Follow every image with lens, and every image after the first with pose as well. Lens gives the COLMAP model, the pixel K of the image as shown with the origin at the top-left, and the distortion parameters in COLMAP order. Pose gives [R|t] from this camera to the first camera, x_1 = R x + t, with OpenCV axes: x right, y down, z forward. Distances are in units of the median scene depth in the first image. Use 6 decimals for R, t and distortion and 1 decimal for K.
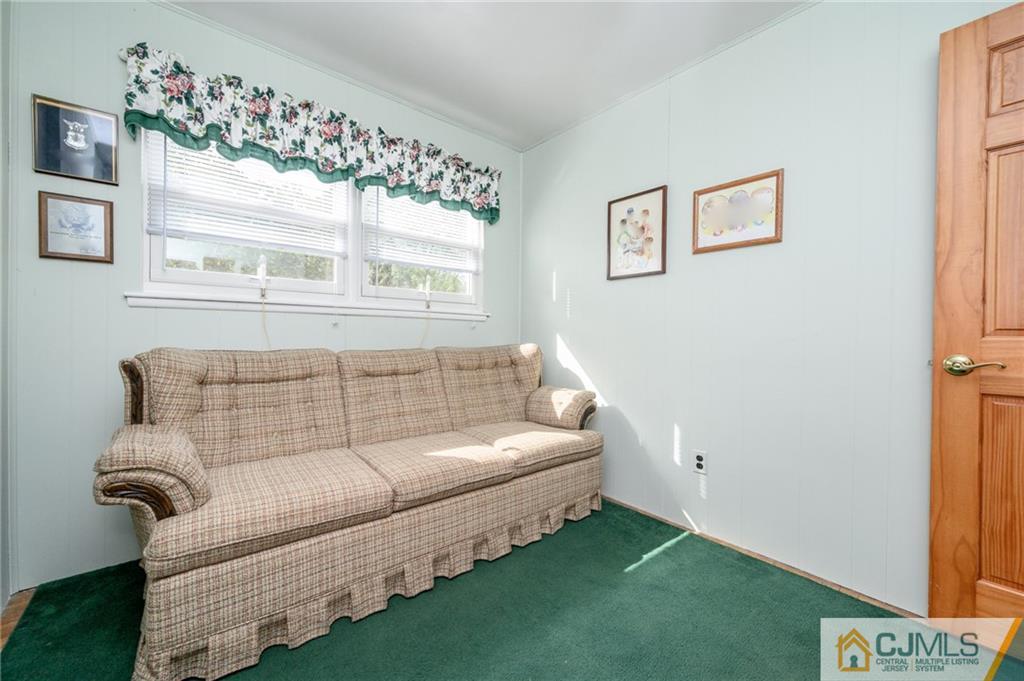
lens RADIAL K [[404.2, 0, 509.1], [0, 404.2, 344.8], [0, 0, 1]] dist [0.001347, -0.000964]
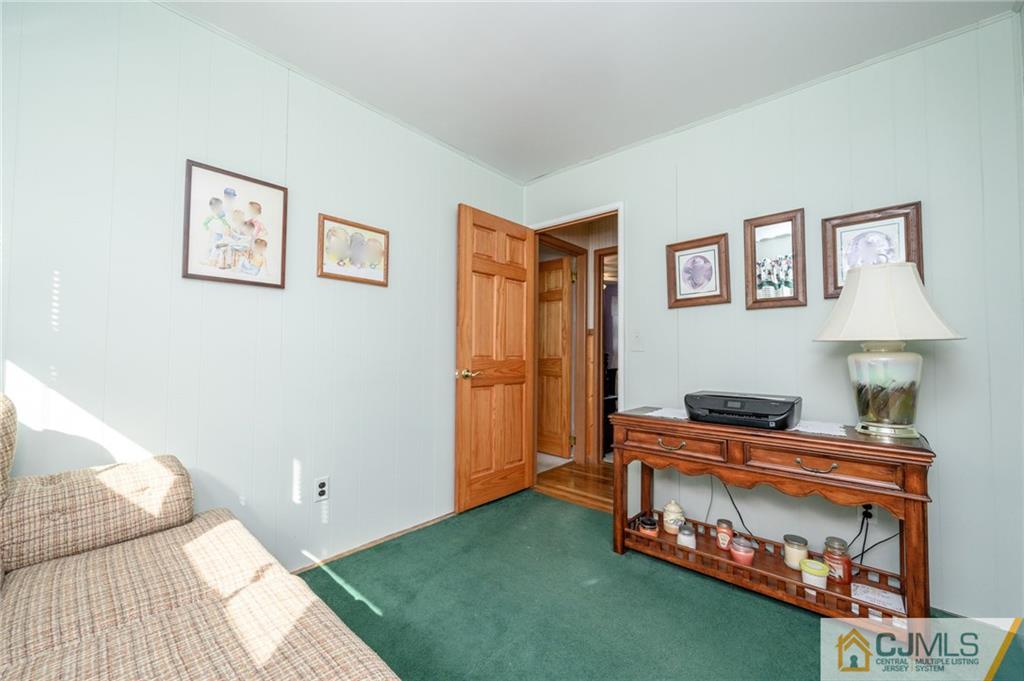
lens RADIAL K [[404.2, 0, 513.5], [0, 404.2, 344.6], [0, 0, 1]] dist [0.001347, -0.000964]
pose [[-0.148892, 0.008215, 0.988819, -0.572280], [0.010738, 0.999920, -0.006691, -0.049470], [-0.988795, 0.009622, -0.148968, 0.682799]]
